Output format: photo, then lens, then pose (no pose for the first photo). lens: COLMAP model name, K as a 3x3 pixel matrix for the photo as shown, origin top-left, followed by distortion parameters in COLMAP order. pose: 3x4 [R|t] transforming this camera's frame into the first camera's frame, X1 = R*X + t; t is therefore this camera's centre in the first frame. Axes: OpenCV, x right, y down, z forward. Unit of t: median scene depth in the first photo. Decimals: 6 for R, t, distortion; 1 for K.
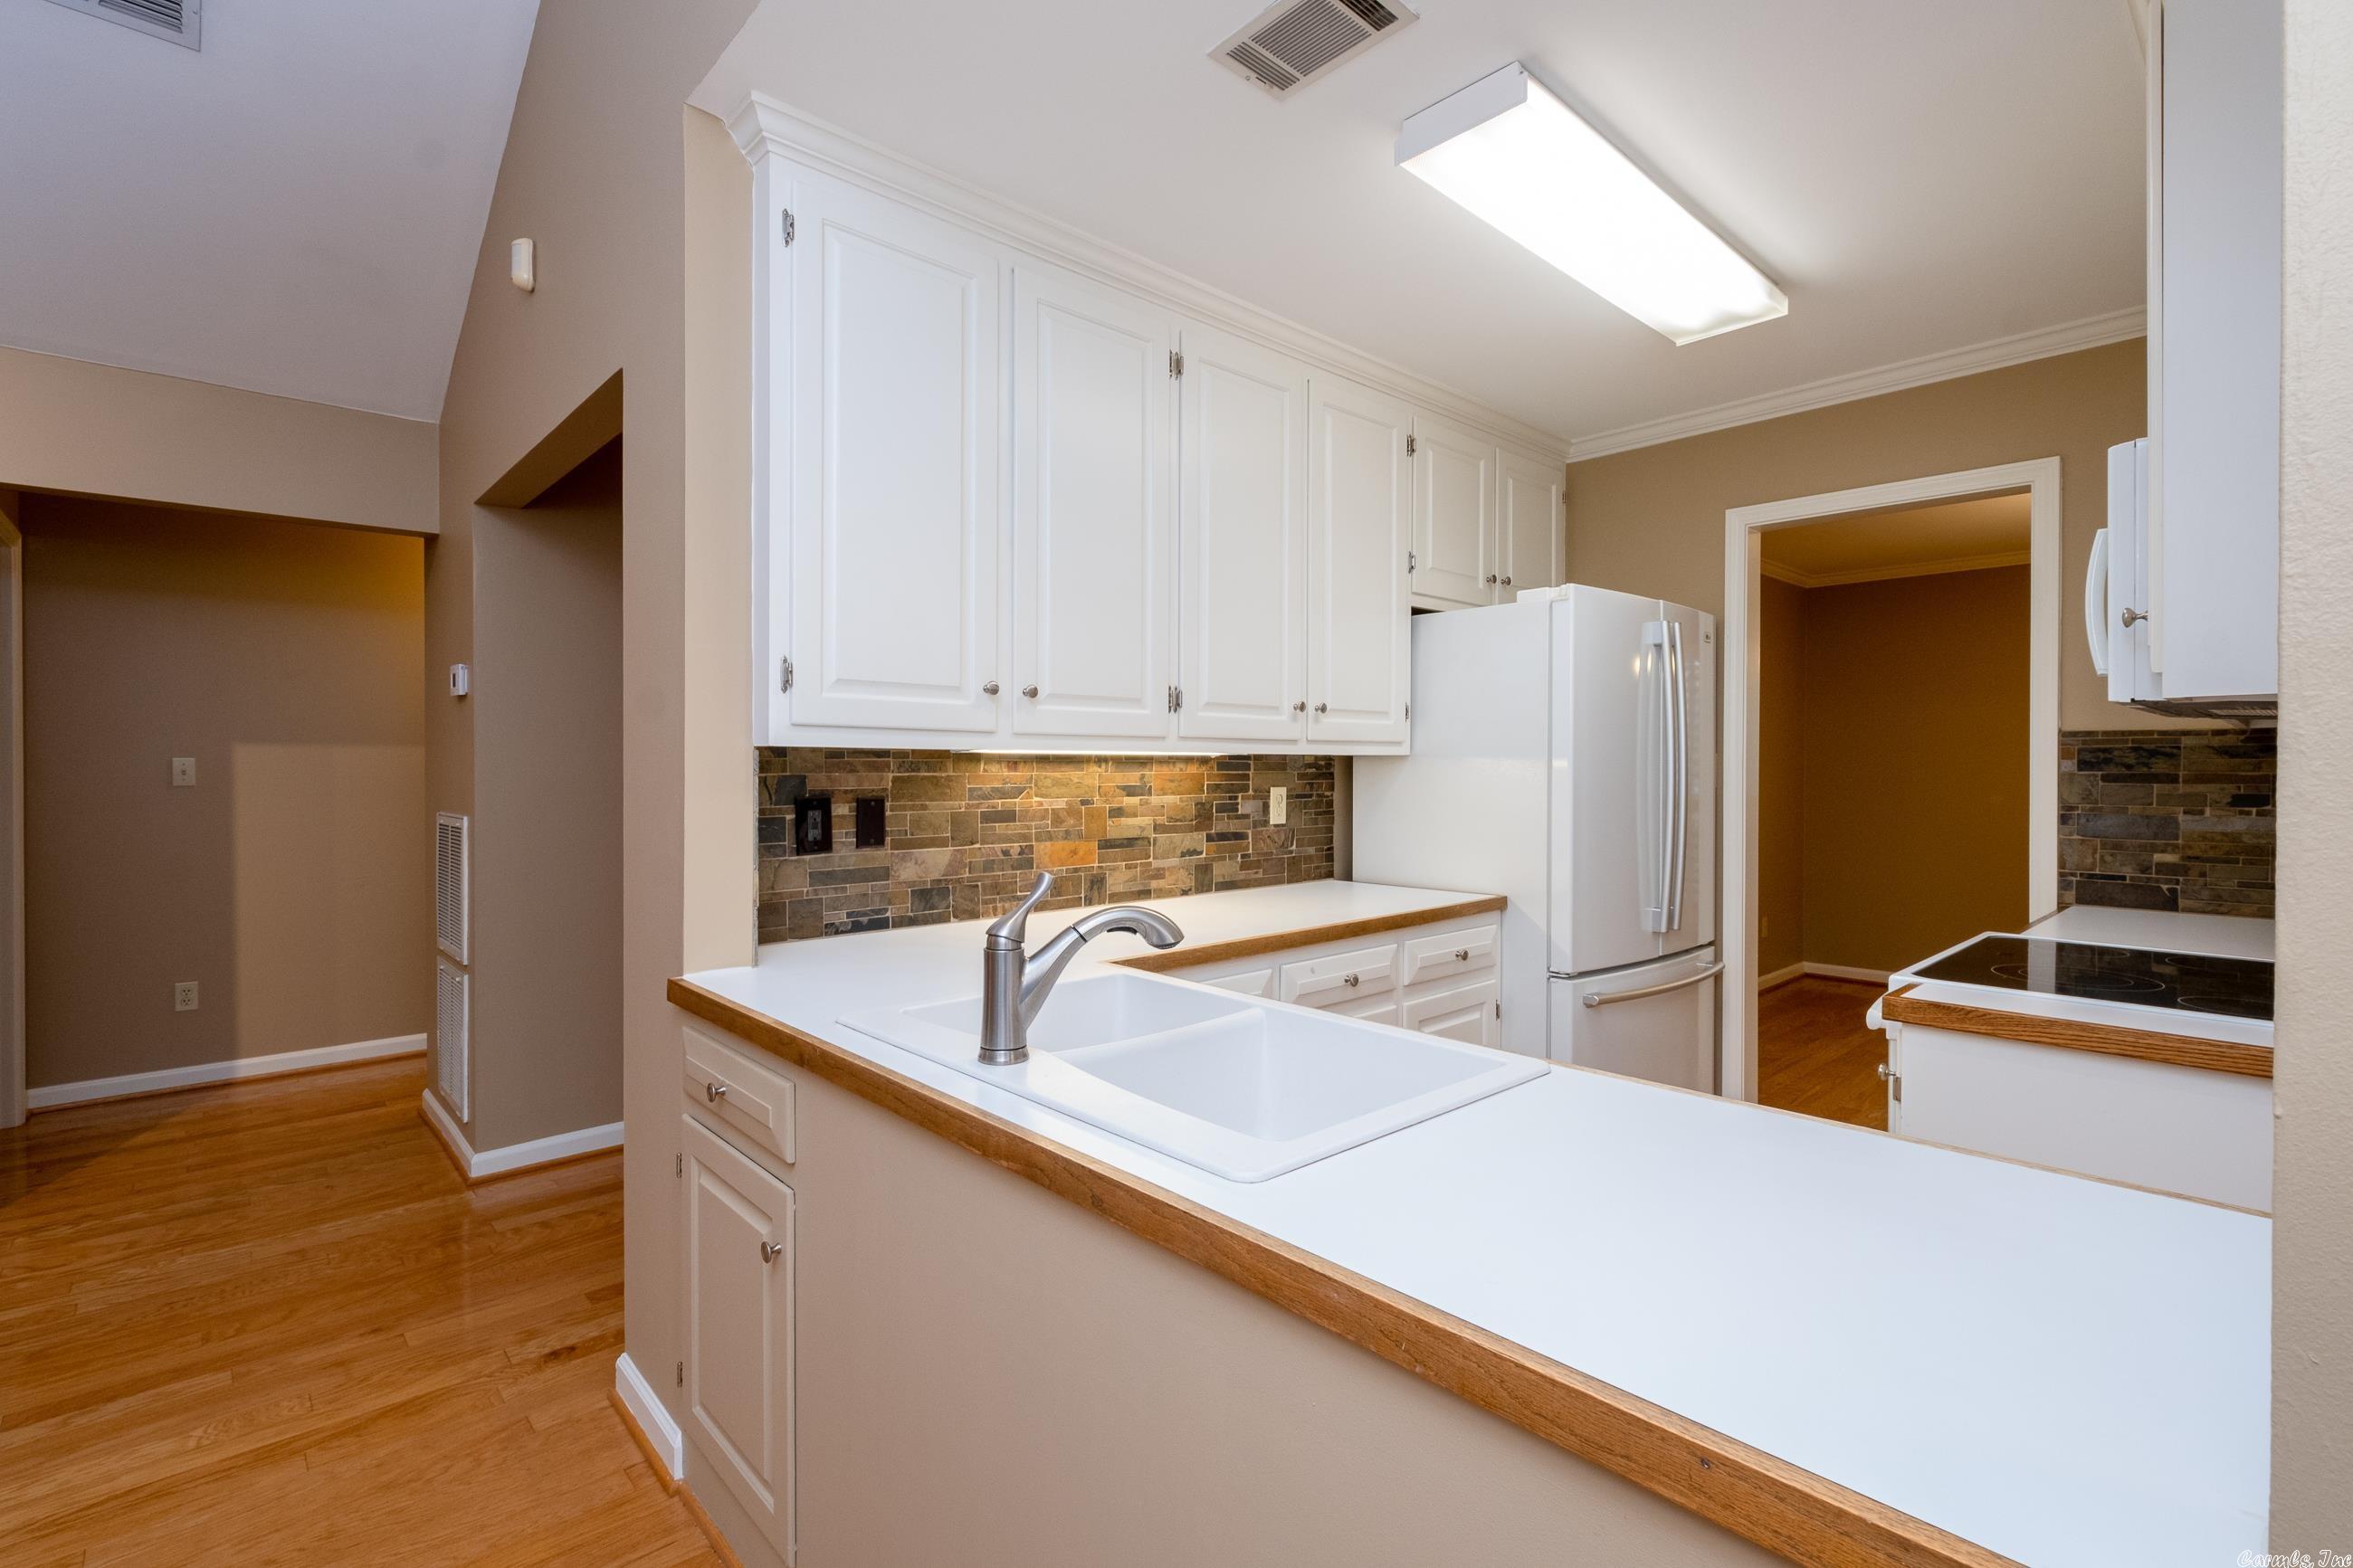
lens RADIAL K [[1065.9, 0, 1156.9], [0, 1065.9, 774.0], [0, 0, 1]] dist [-0.000705, -0.000230]
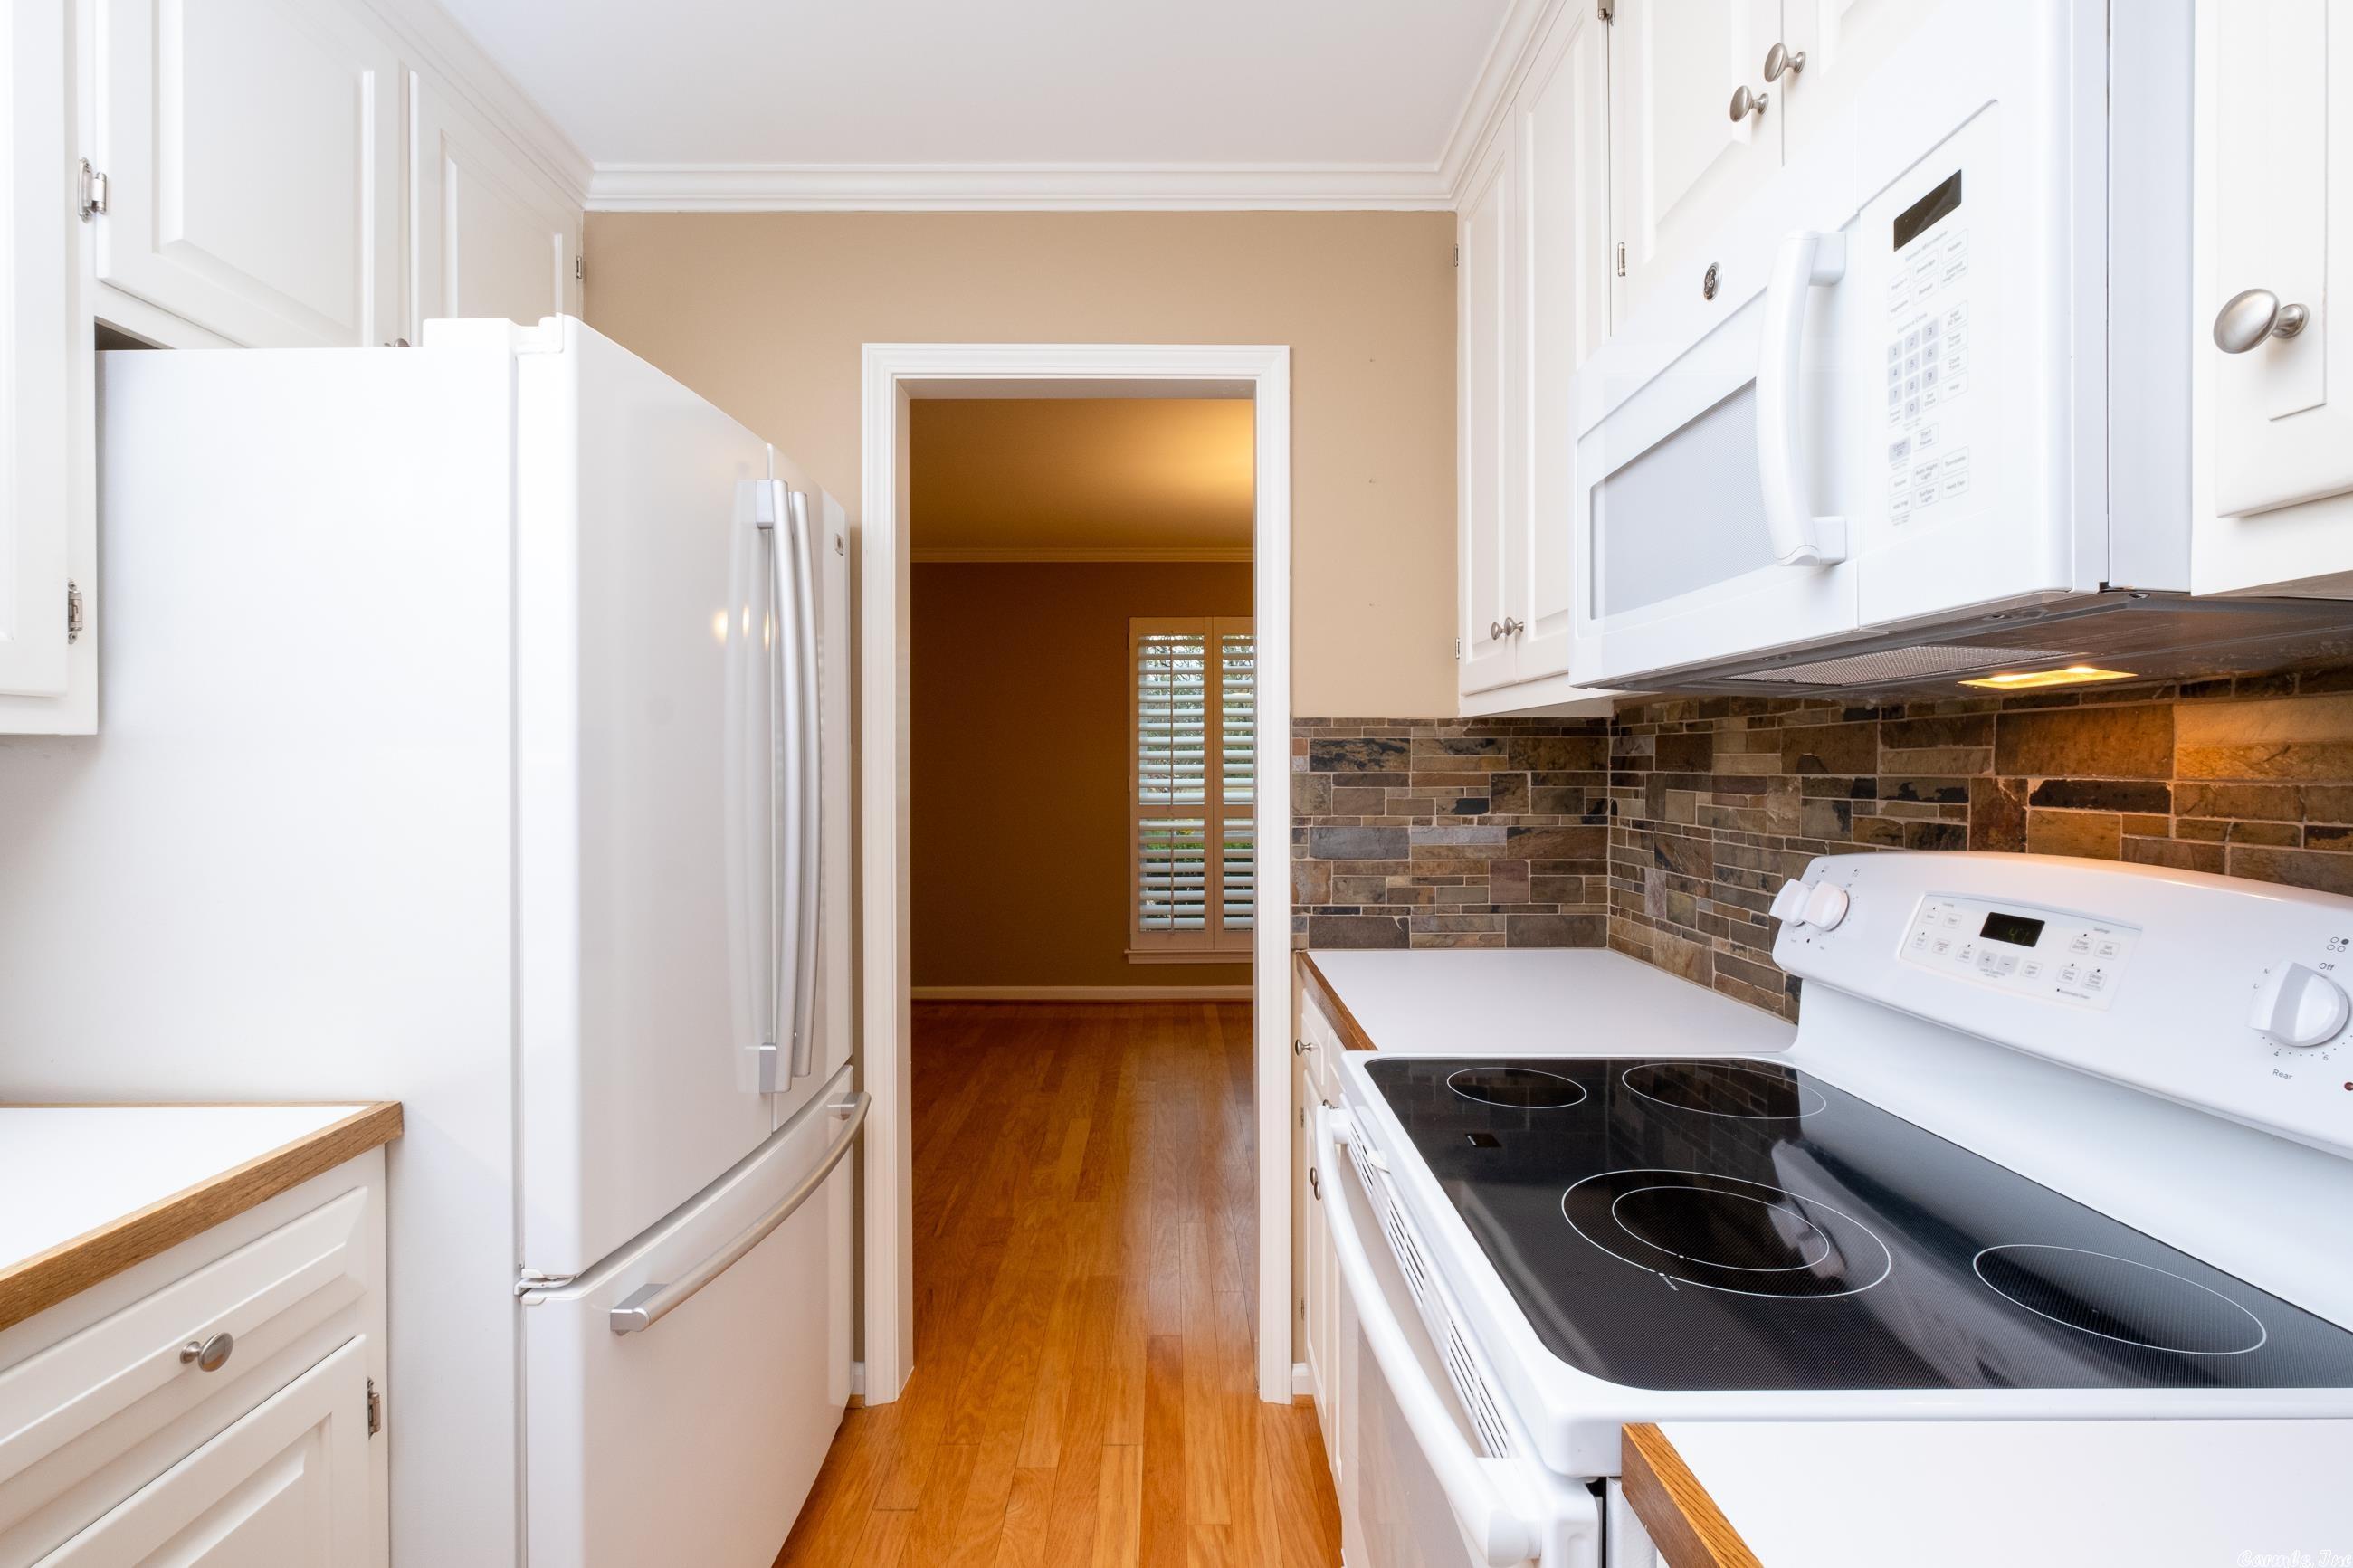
lens RADIAL K [[1085.9, 0, 1201.0], [0, 1085.9, 773.8], [0, 0, 1]] dist [-0.000838, 0.000204]
pose [[0.656027, -0.007441, 0.754701, 0.248792], [0.006925, 0.999969, 0.003840, -0.004433], [-0.754706, 0.002707, 0.656058, 0.583915]]
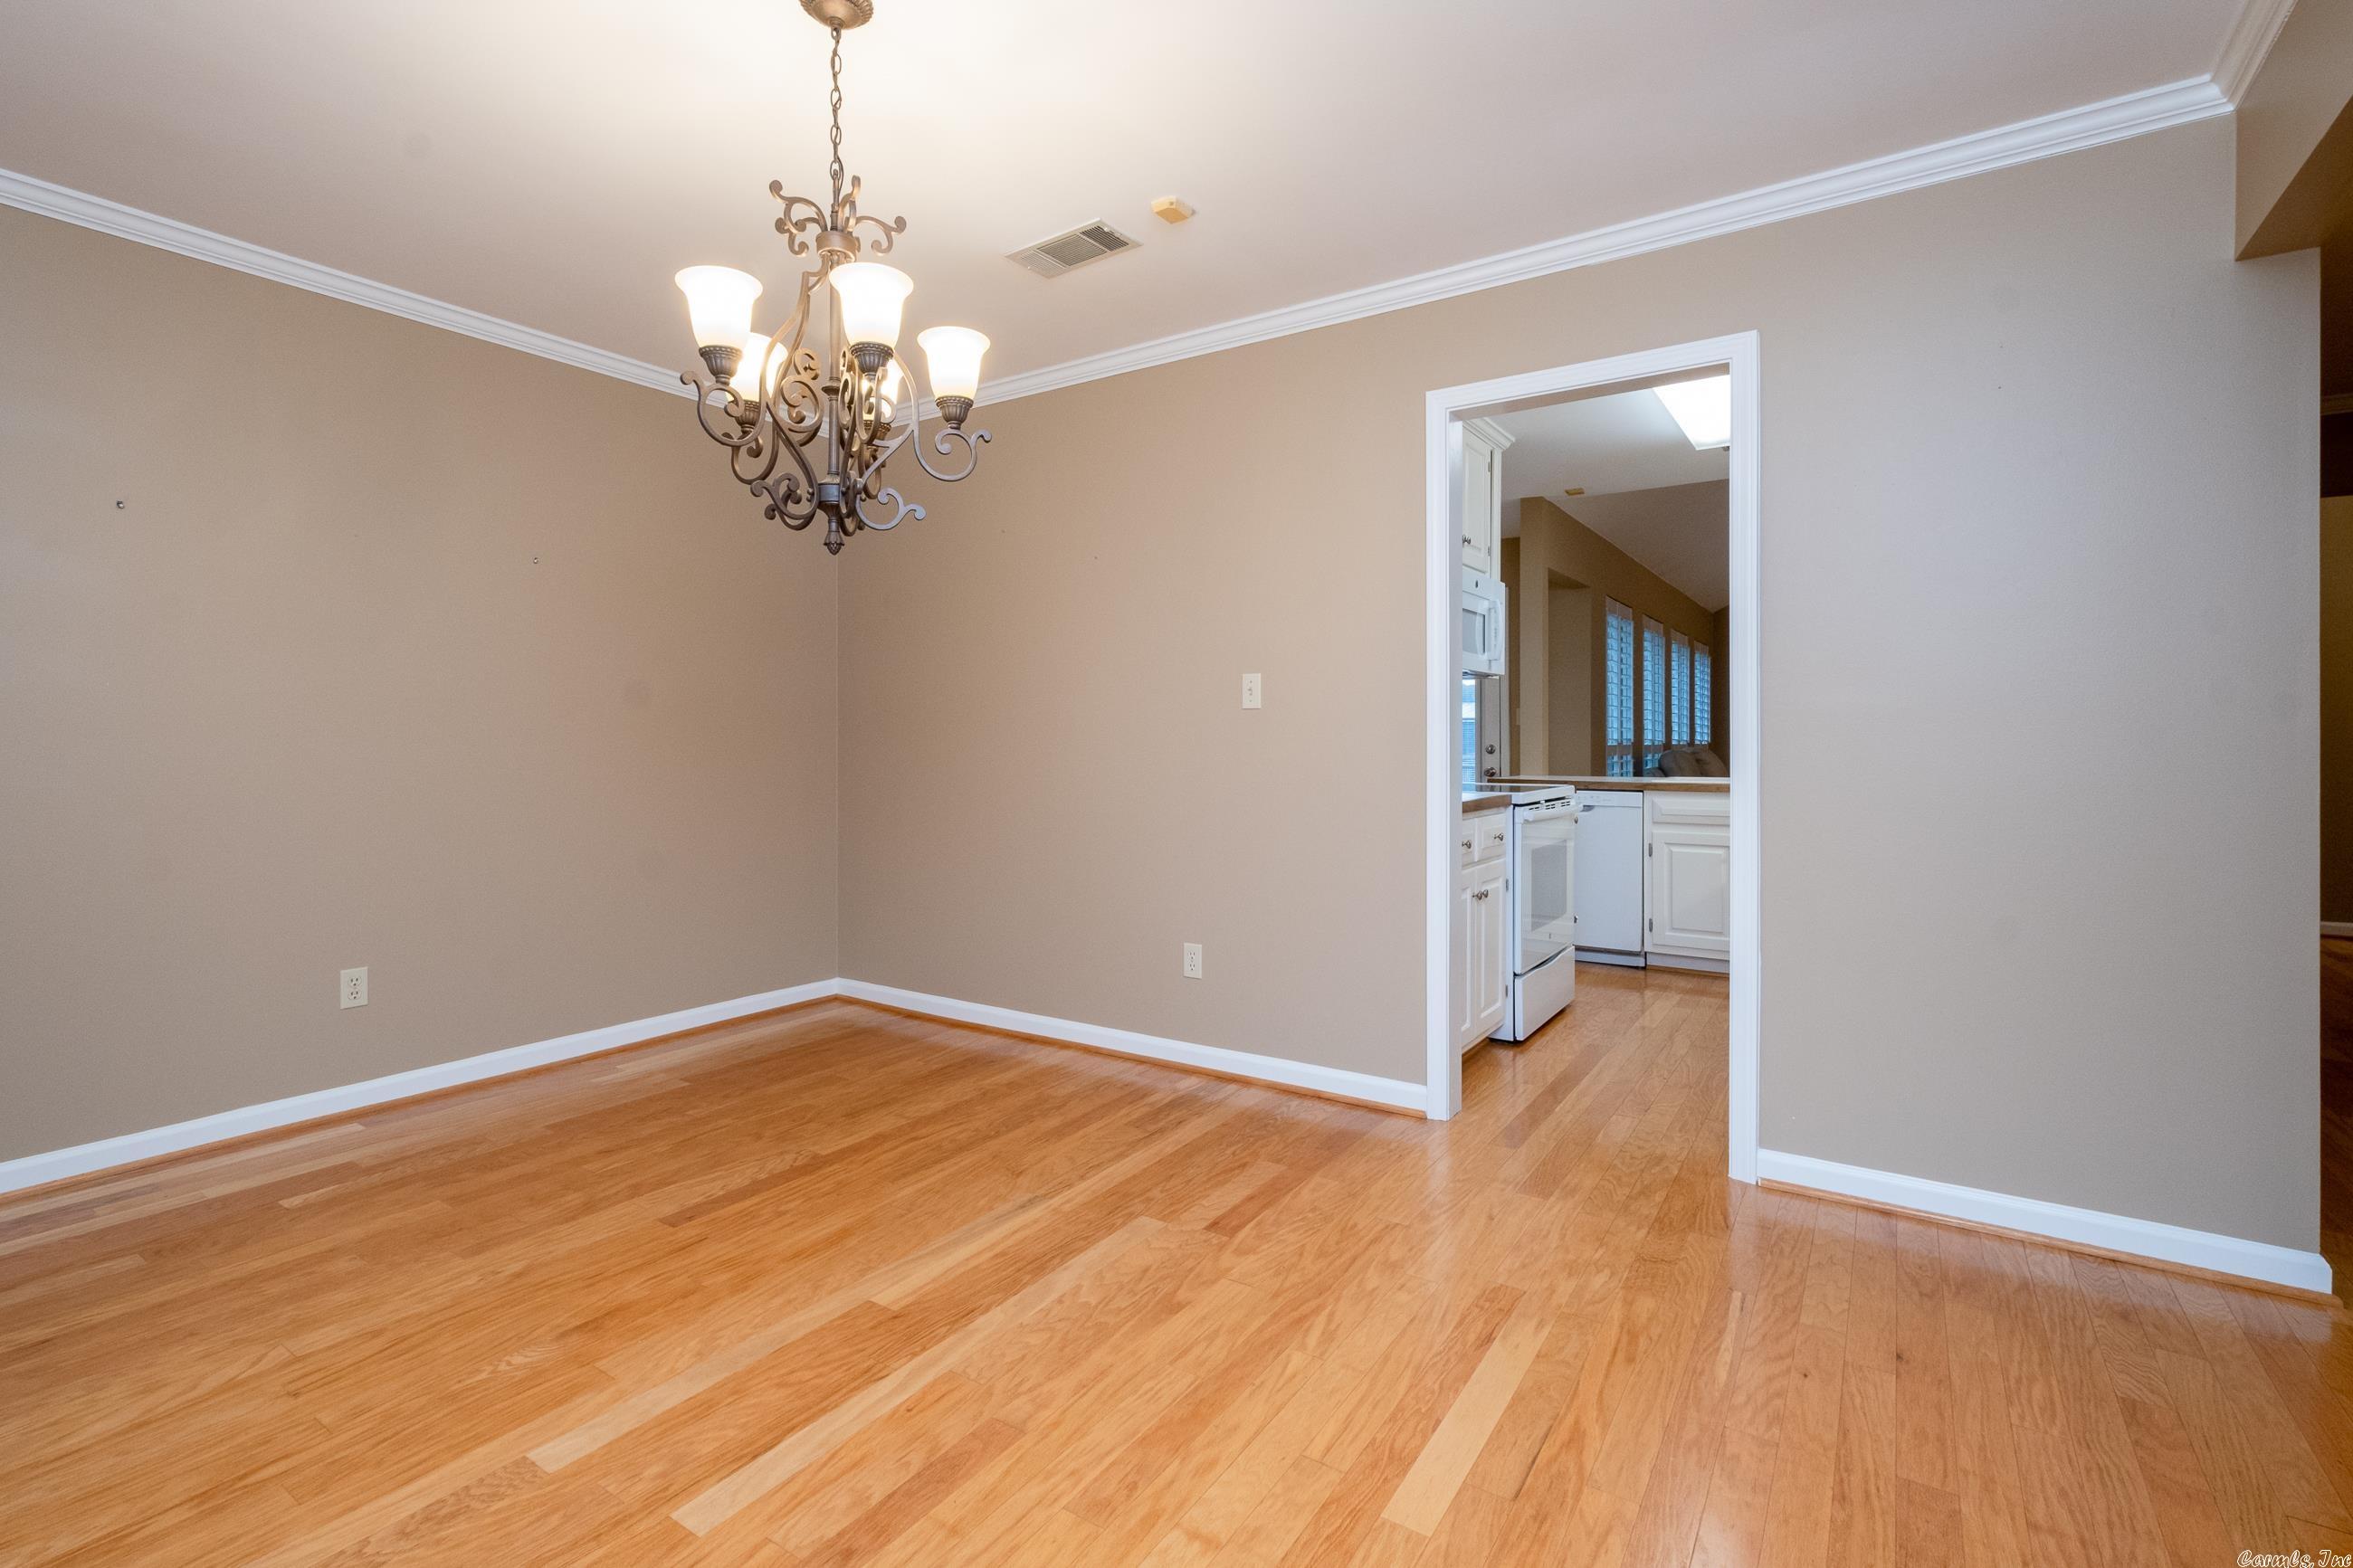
lens RADIAL K [[1056.0, 0, 1175.8], [0, 1056.0, 753.7], [0, 0, 1]] dist [-0.000077, -0.000481]
pose [[-0.973619, 0.002288, -0.228166, 1.517021], [-0.002776, 0.999757, 0.021871, 0.047951], [0.228161, 0.021928, -0.973376, 2.208232]]
